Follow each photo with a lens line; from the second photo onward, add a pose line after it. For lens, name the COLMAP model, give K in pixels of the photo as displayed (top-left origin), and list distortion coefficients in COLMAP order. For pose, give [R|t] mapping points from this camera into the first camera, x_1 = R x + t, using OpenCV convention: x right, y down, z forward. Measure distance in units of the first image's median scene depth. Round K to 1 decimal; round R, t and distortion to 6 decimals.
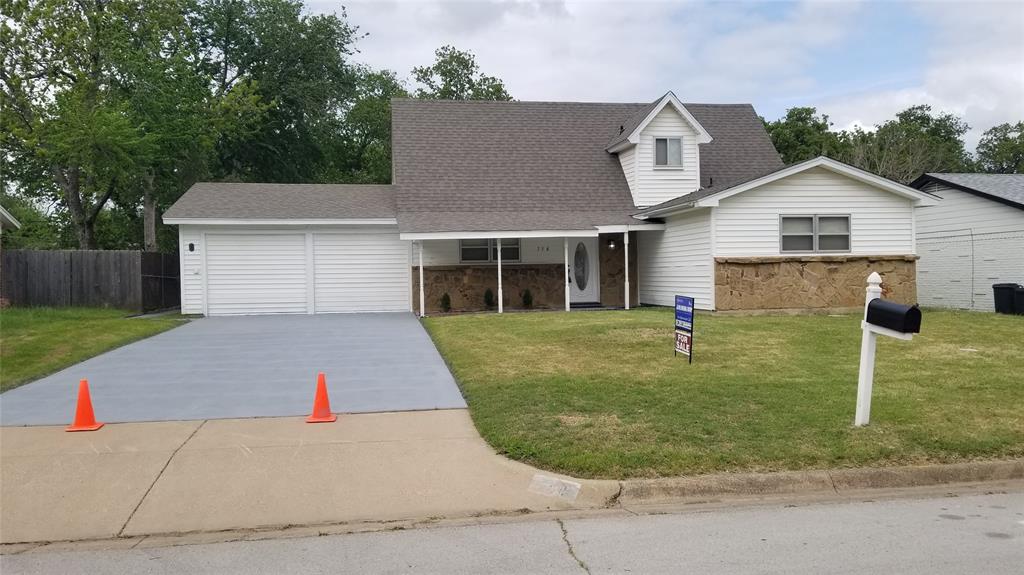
lens RADIAL K [[808.1, 0, 515.4], [0, 808.1, 294.2], [0, 0, 1]] dist [0.102902, -0.207861]
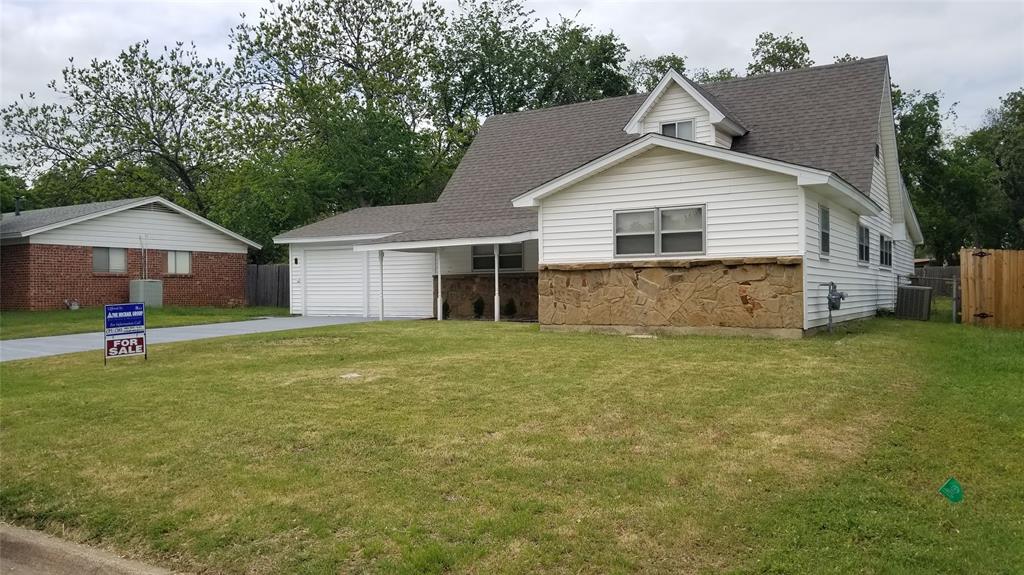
lens RADIAL K [[808.1, 0, 515.4], [0, 808.1, 294.2], [0, 0, 1]] dist [0.102902, -0.207861]
pose [[0.750529, 0.010839, -0.660749, 0.777496], [-0.017643, 0.999838, -0.003639, -0.008700], [0.660602, 0.014389, 0.750598, 0.318884]]
